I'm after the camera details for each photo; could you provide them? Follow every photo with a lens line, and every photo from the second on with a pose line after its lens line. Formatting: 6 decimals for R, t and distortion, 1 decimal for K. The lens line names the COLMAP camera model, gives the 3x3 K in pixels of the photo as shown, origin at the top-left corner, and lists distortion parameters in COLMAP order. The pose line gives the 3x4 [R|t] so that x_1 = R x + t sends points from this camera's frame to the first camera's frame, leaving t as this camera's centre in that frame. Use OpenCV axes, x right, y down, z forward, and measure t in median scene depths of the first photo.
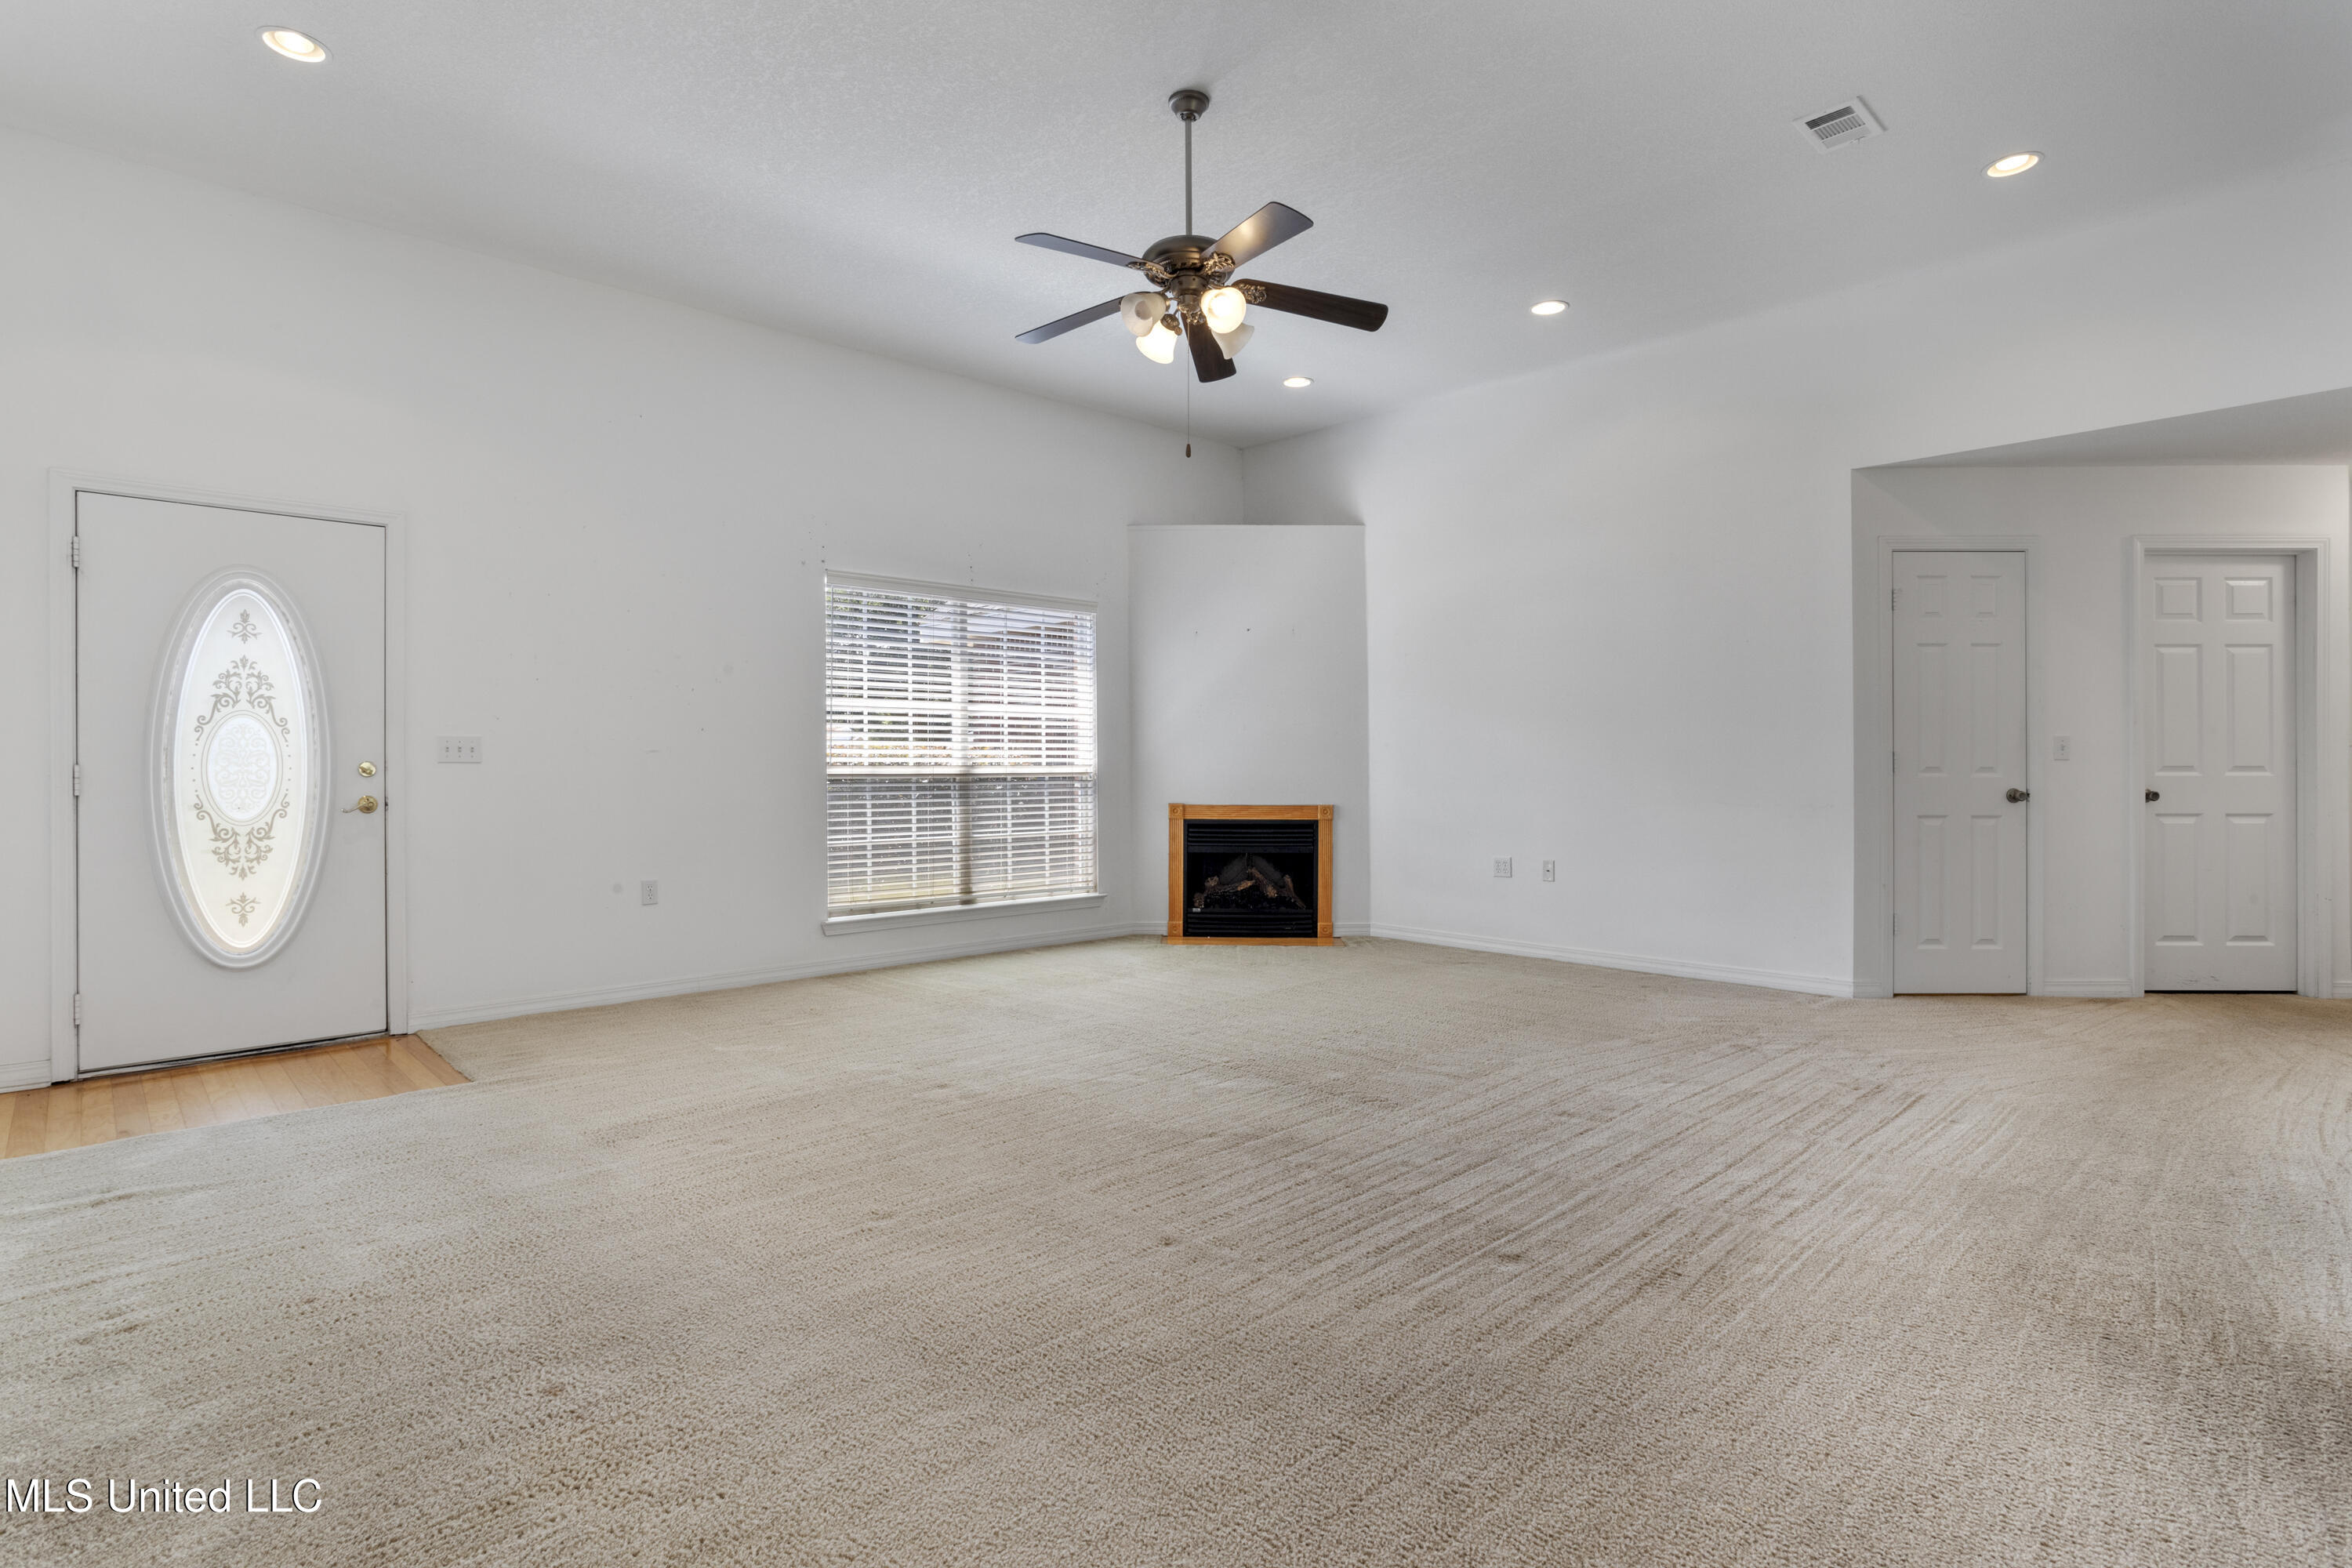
lens RADIAL K [[1174.0, 0, 1196.2], [0, 1174.0, 759.8], [0, 0, 1]] dist [-0.028501, 0.004963]
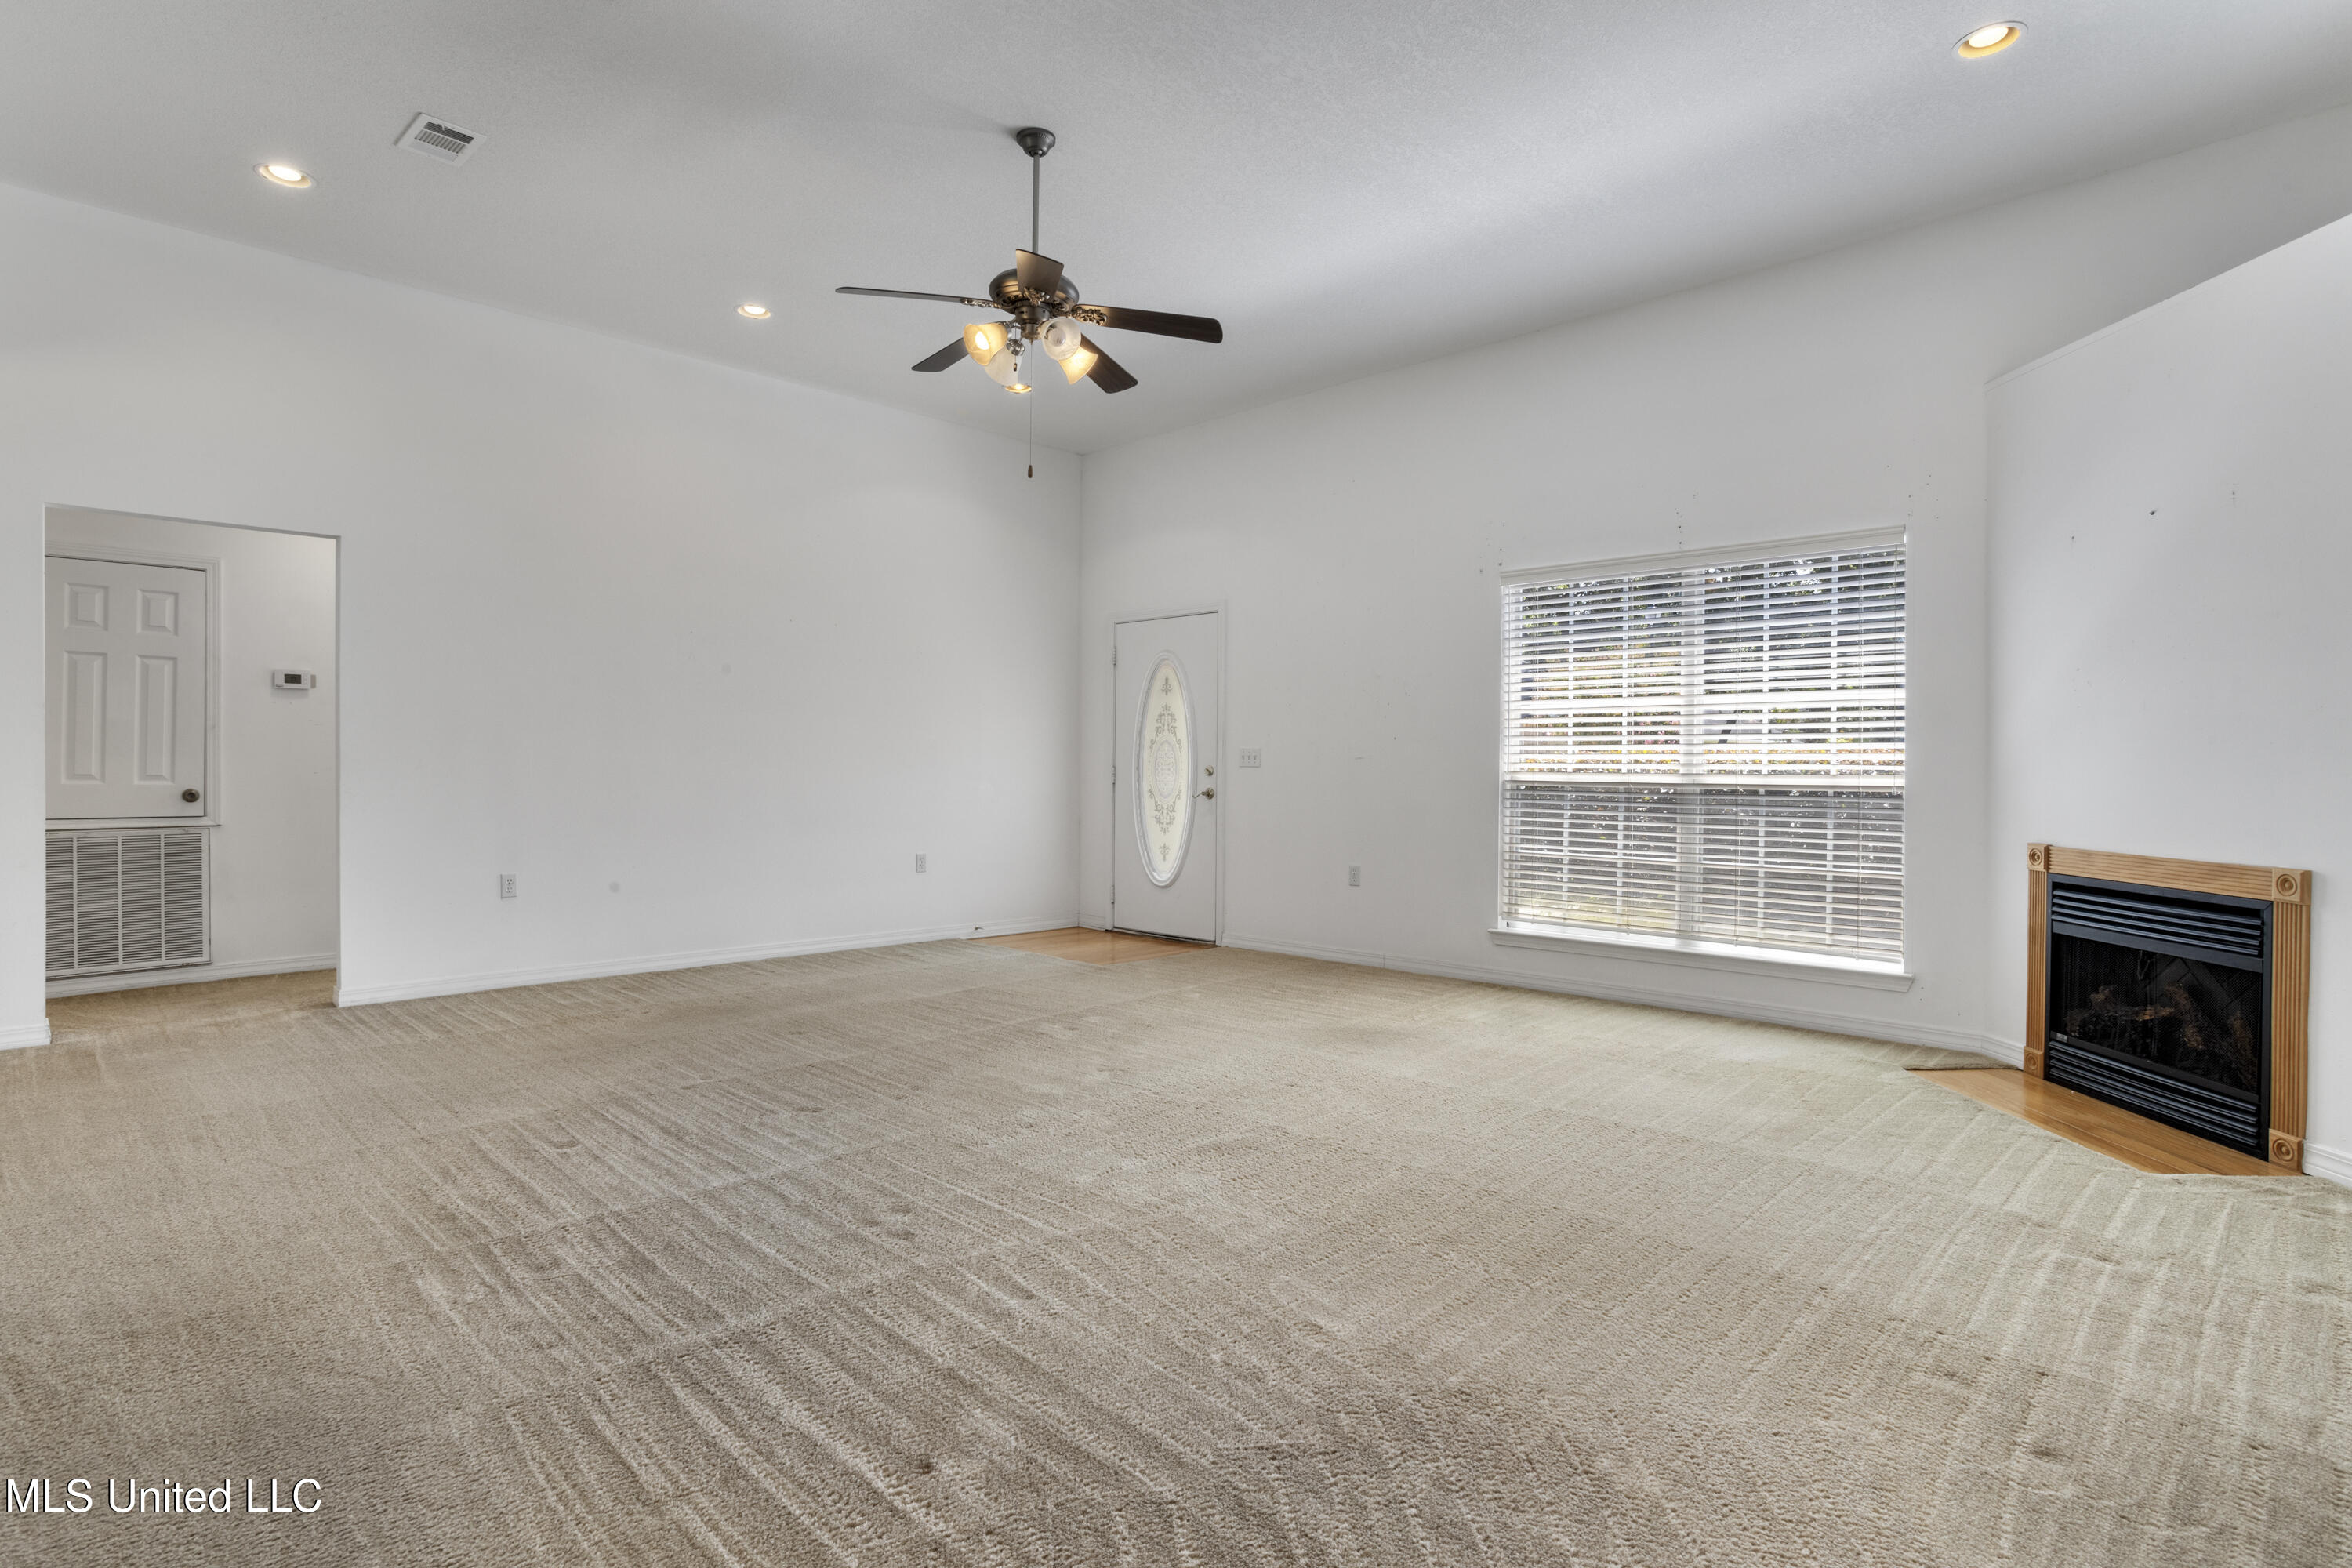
lens RADIAL K [[1174.0, 0, 1166.5], [0, 1174.0, 770.9], [0, 0, 1]] dist [-0.028501, 0.004963]
pose [[0.023161, 0.004765, -0.999720, 0.609029], [-0.004117, 0.999981, 0.004671, 0.000775], [0.999723, 0.004008, 0.023180, 0.641488]]
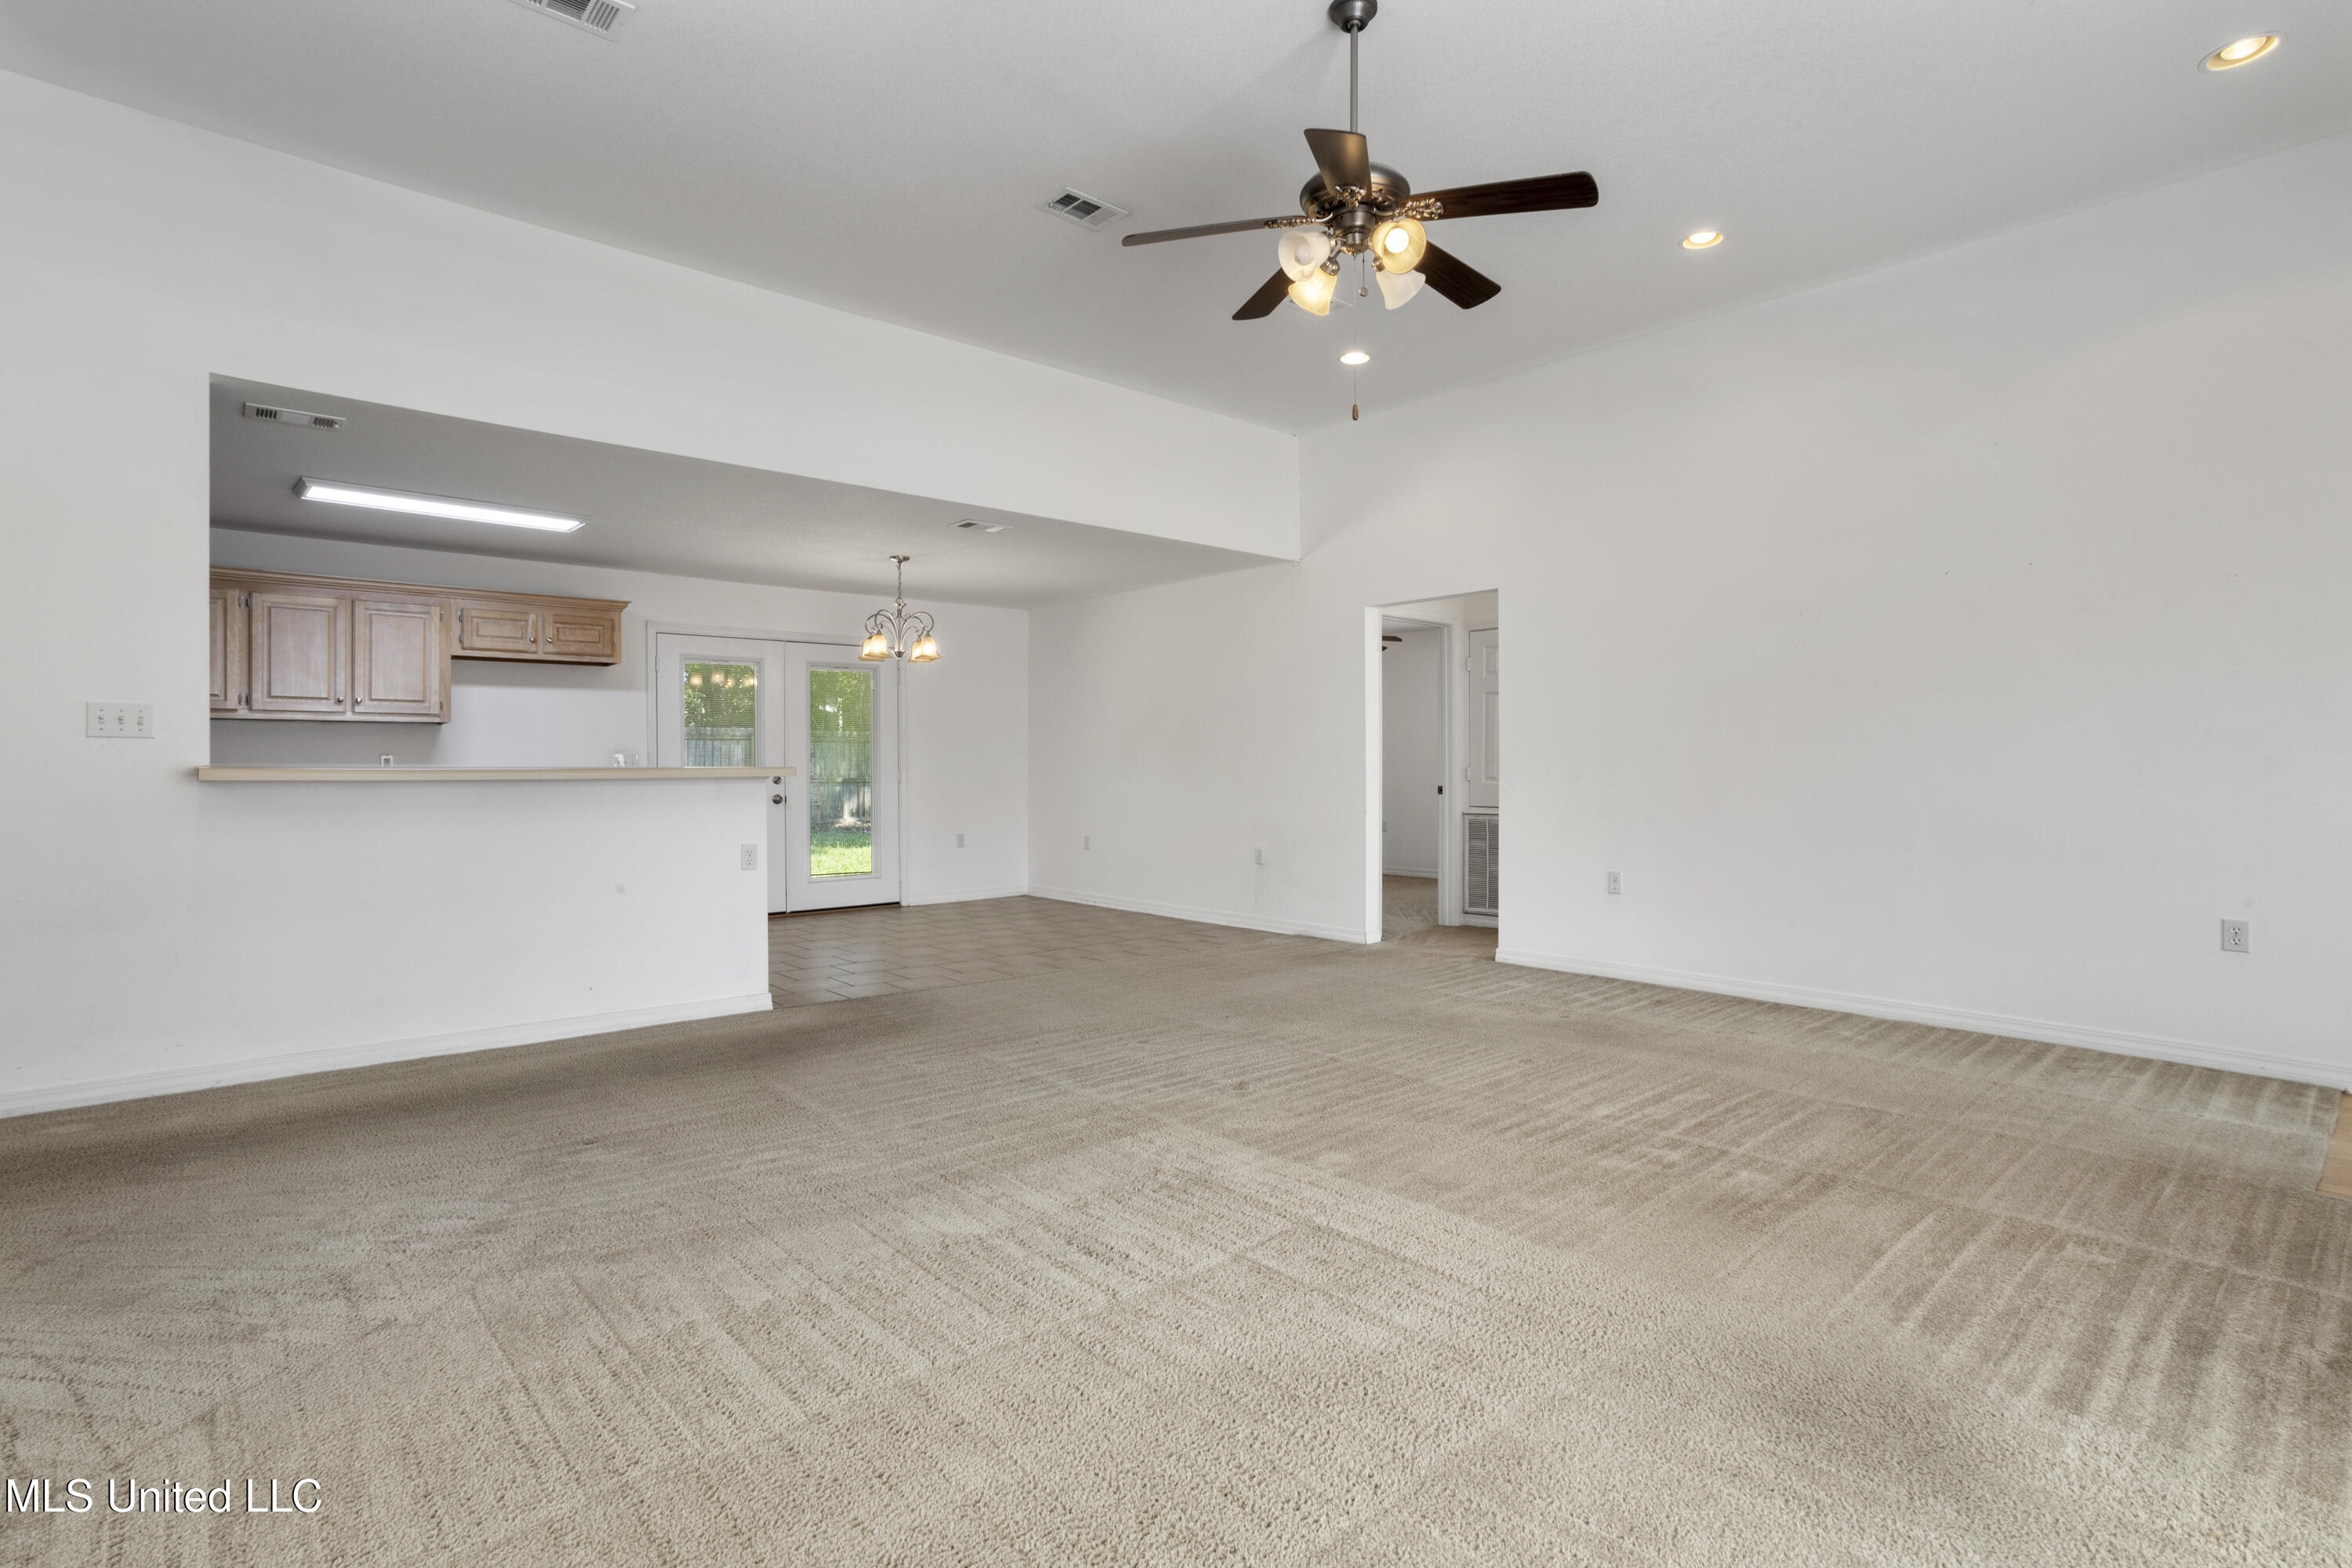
lens RADIAL K [[1136.8, 0, 1160.3], [0, 1136.8, 773.9], [0, 0, 1]] dist [-0.031209, 0.014872]
pose [[-0.997666, 0.000694, 0.068282, 0.039697], [0.000964, 0.999992, 0.003924, 0.003233], [-0.068279, 0.003980, -0.997658, 1.070059]]
